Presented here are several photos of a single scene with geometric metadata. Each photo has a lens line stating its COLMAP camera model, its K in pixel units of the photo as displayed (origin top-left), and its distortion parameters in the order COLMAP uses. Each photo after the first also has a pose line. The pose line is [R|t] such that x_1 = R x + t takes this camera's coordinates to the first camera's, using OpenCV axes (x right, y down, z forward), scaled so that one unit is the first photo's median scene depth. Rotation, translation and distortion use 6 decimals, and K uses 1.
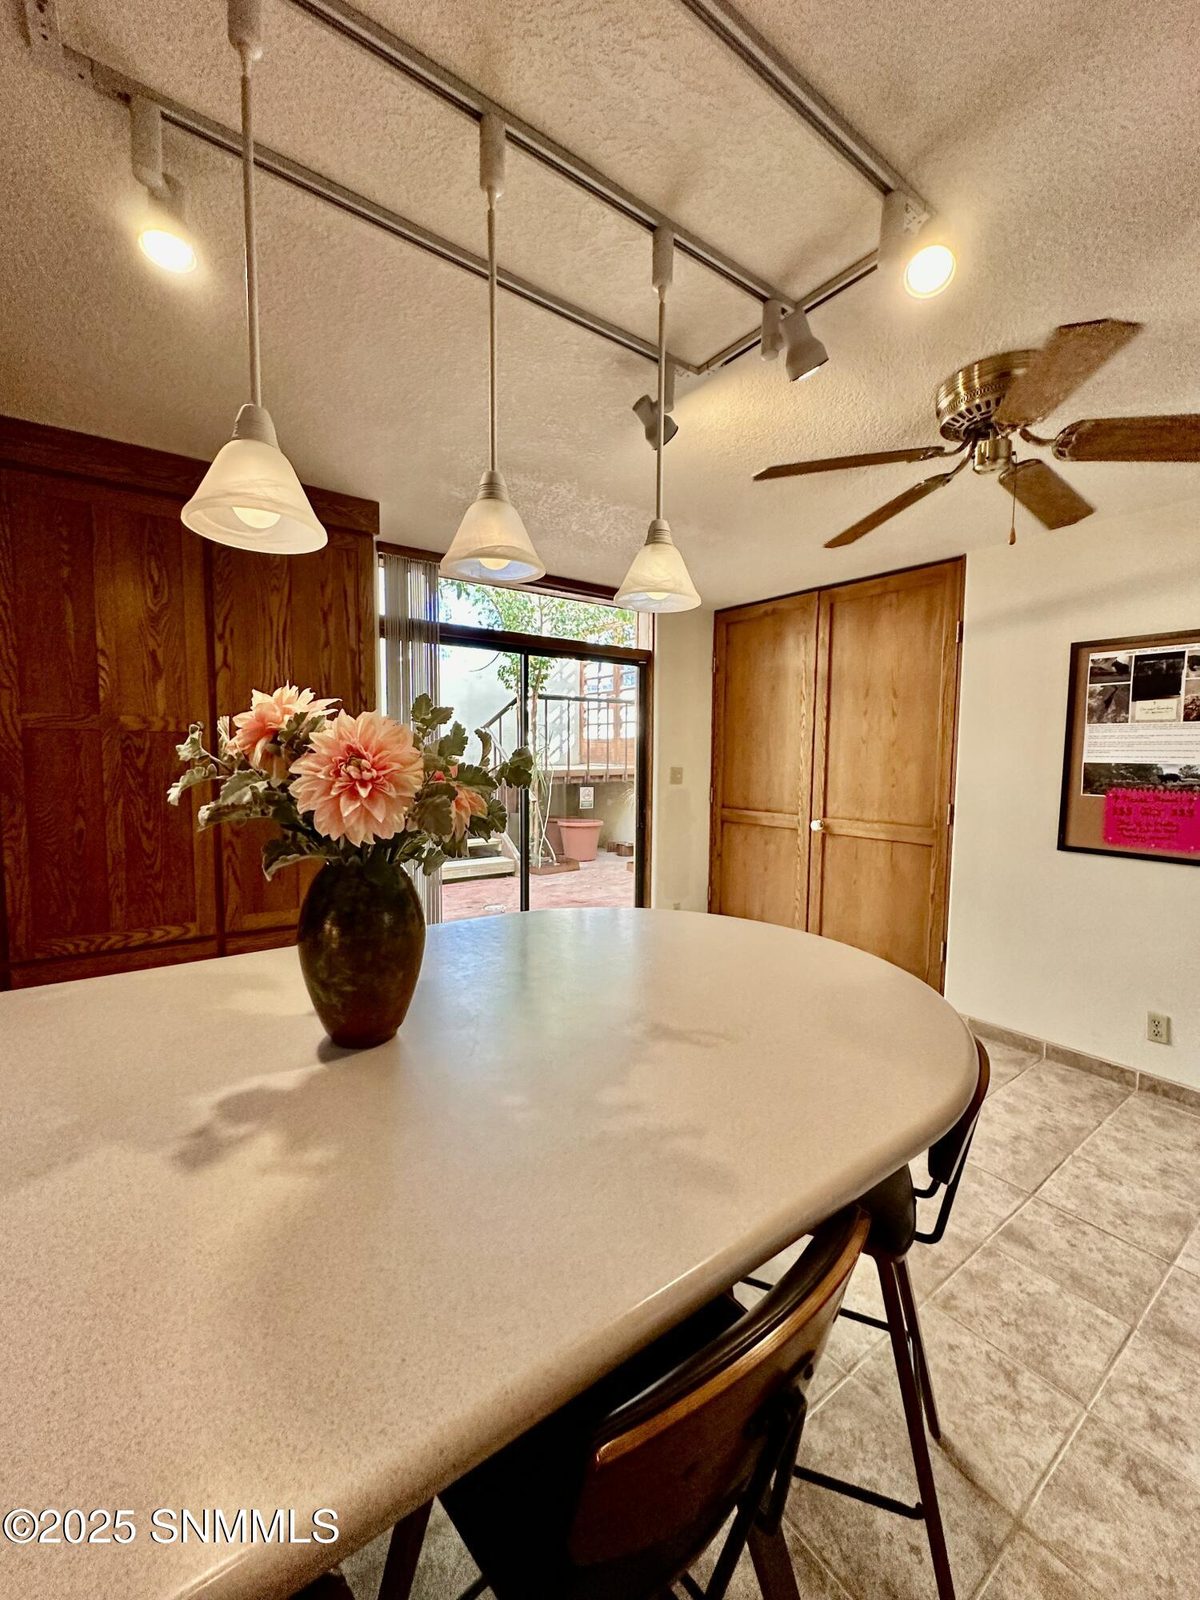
lens RADIAL K [[631.7, 0, 601.1], [0, 631.7, 802.6], [0, 0, 1]] dist [-0.003866, 0.000610]
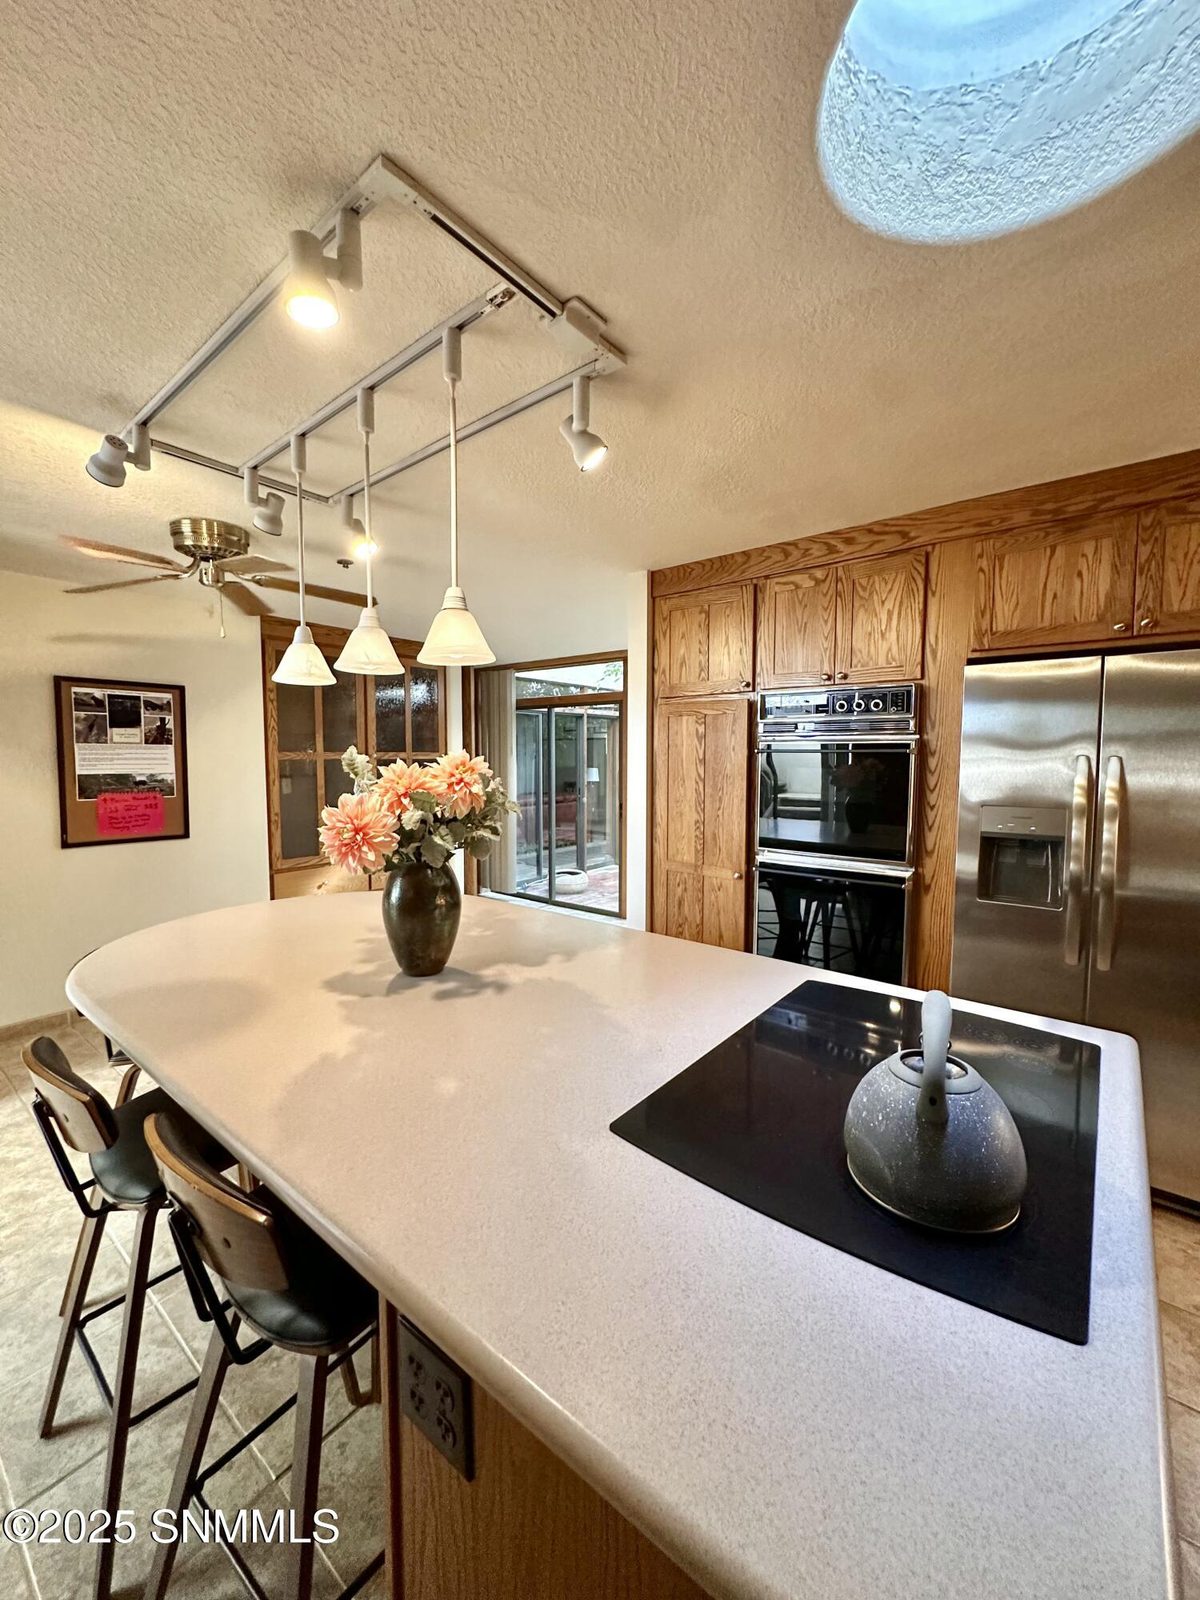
lens RADIAL K [[631.7, 0, 601.1], [0, 631.7, 796.8], [0, 0, 1]] dist [-0.003866, 0.000610]
pose [[-0.247790, -0.072470, 0.966099, -0.736006], [0.069373, 0.993311, 0.092304, -0.067064], [-0.966327, 0.089893, -0.241106, 0.327290]]
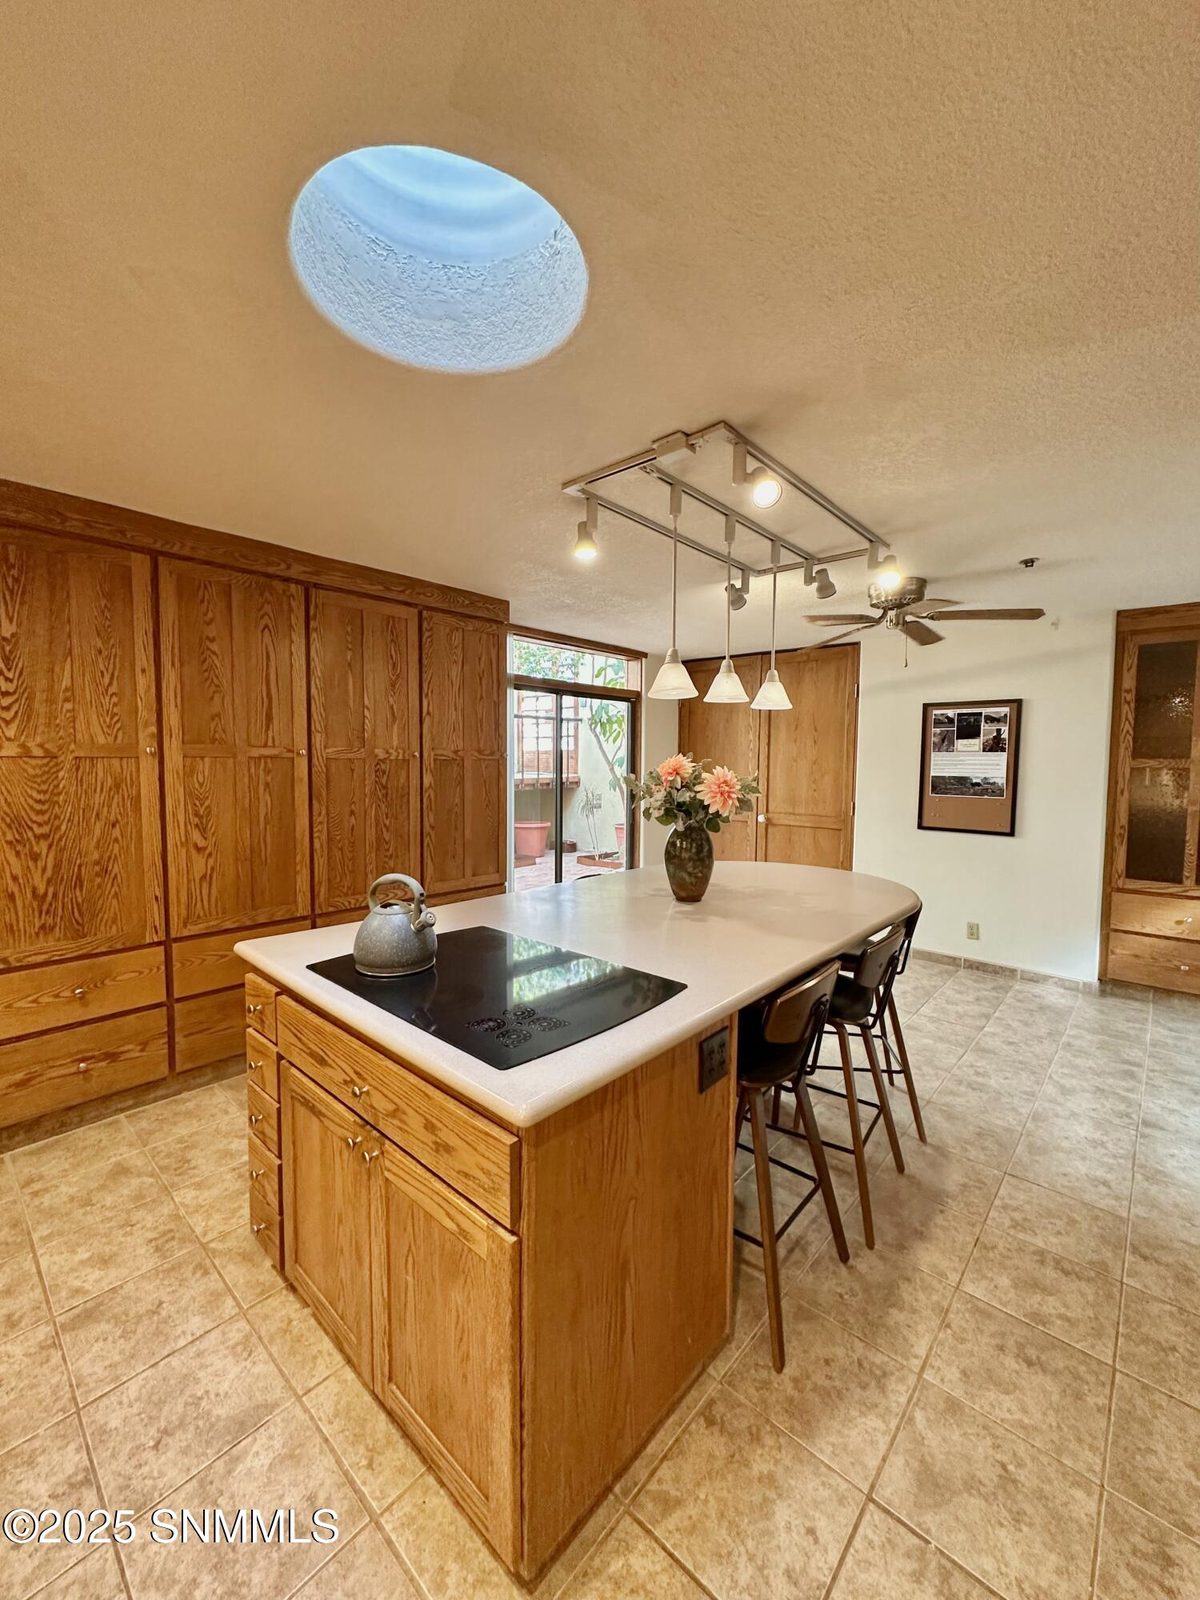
lens RADIAL K [[631.7, 0, 599.9], [0, 631.7, 804.4], [0, 0, 1]] dist [-0.003866, 0.000610]
pose [[0.979737, -0.013627, 0.199823, -0.447246], [0.014630, 0.999887, -0.003544, 0.005929], [-0.199752, 0.006396, 0.979826, -0.480899]]
